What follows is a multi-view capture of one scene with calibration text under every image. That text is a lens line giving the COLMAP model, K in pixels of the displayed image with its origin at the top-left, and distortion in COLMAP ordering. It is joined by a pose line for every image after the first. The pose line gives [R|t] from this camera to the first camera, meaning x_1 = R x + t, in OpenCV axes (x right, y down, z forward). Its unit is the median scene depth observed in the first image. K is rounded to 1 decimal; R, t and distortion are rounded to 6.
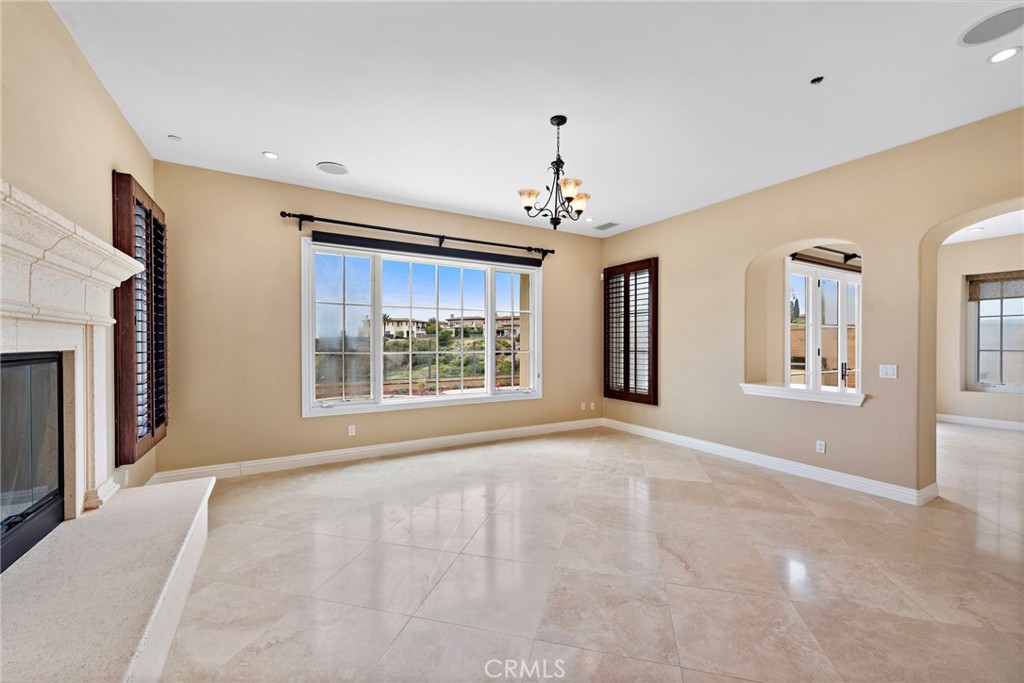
lens RADIAL K [[416.9, 0, 519.4], [0, 416.9, 345.7], [0, 0, 1]] dist [0.012702, 0.000067]
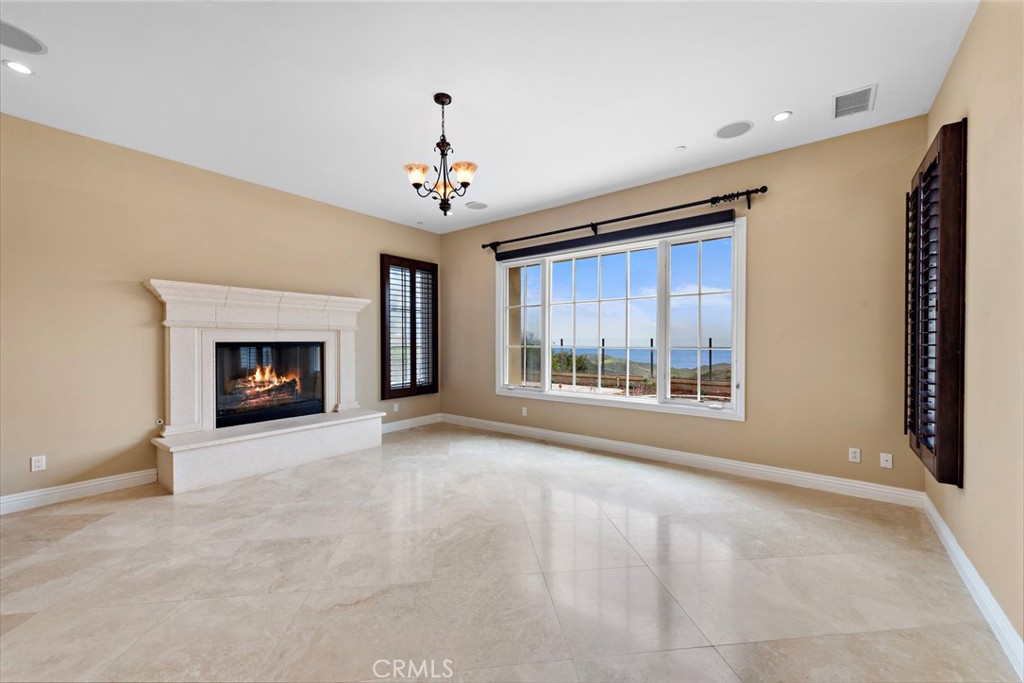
lens RADIAL K [[423.0, 0, 519.1], [0, 423.0, 338.3], [0, 0, 1]] dist [0.013251, -0.000297]
pose [[0.334787, -0.009778, -0.942243, 0.774932], [-0.003915, 0.999923, -0.011768, 0.009009], [0.942286, 0.007629, 0.334723, 0.618887]]
